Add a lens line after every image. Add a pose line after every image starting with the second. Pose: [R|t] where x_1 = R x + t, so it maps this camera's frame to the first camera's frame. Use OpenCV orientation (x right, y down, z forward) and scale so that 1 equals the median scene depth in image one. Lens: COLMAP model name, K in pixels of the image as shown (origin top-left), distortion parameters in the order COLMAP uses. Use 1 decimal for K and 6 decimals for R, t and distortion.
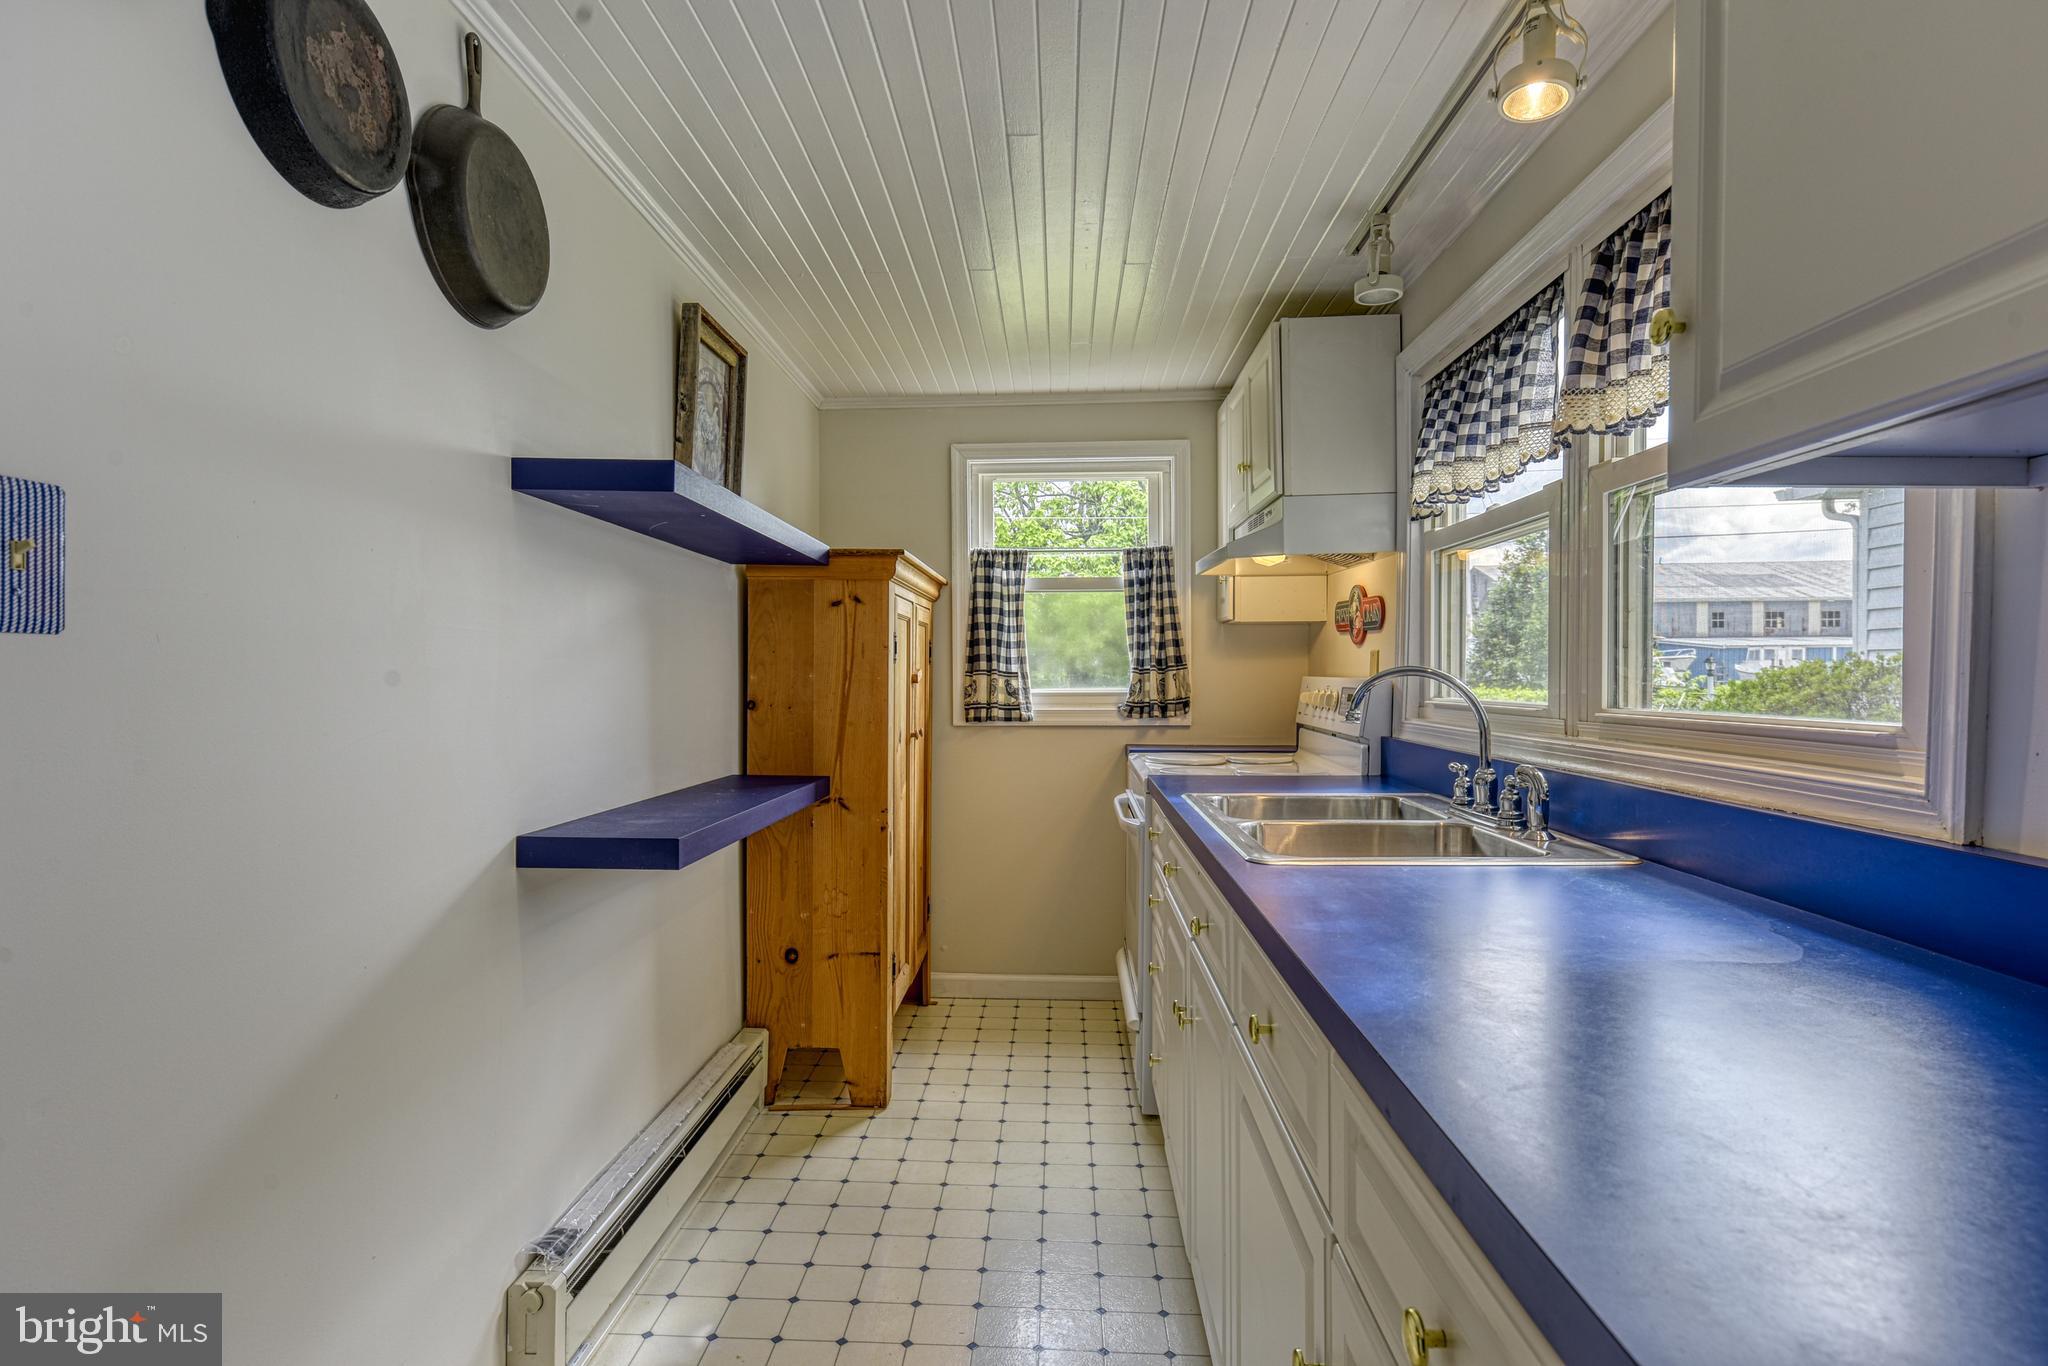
lens RADIAL K [[1037.7, 0, 1022.2], [0, 1037.7, 675.8], [0, 0, 1]] dist [0.013812, -0.002575]
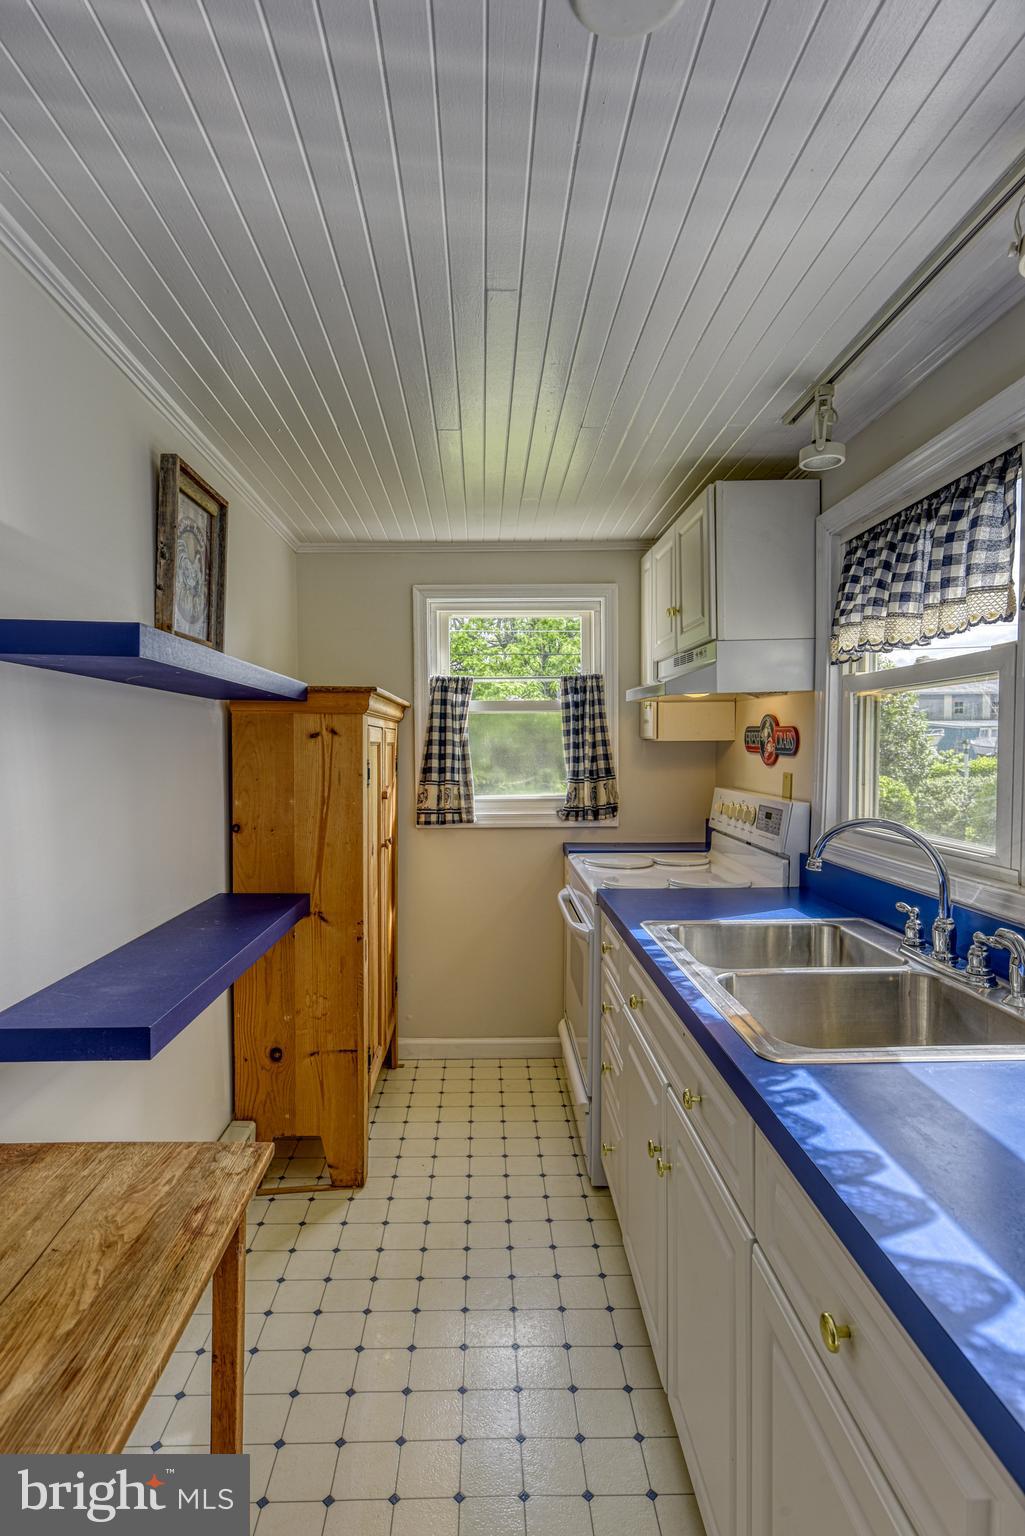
lens RADIAL K [[778.2, 0, 507.0], [0, 778.2, 769.6], [0, 0, 1]] dist [0.013812, -0.002575]
pose [[0.997603, -0.004577, 0.069042, -0.033097], [0.002629, 0.999596, 0.028286, -0.056089], [-0.069143, -0.028037, 0.997213, 0.165055]]
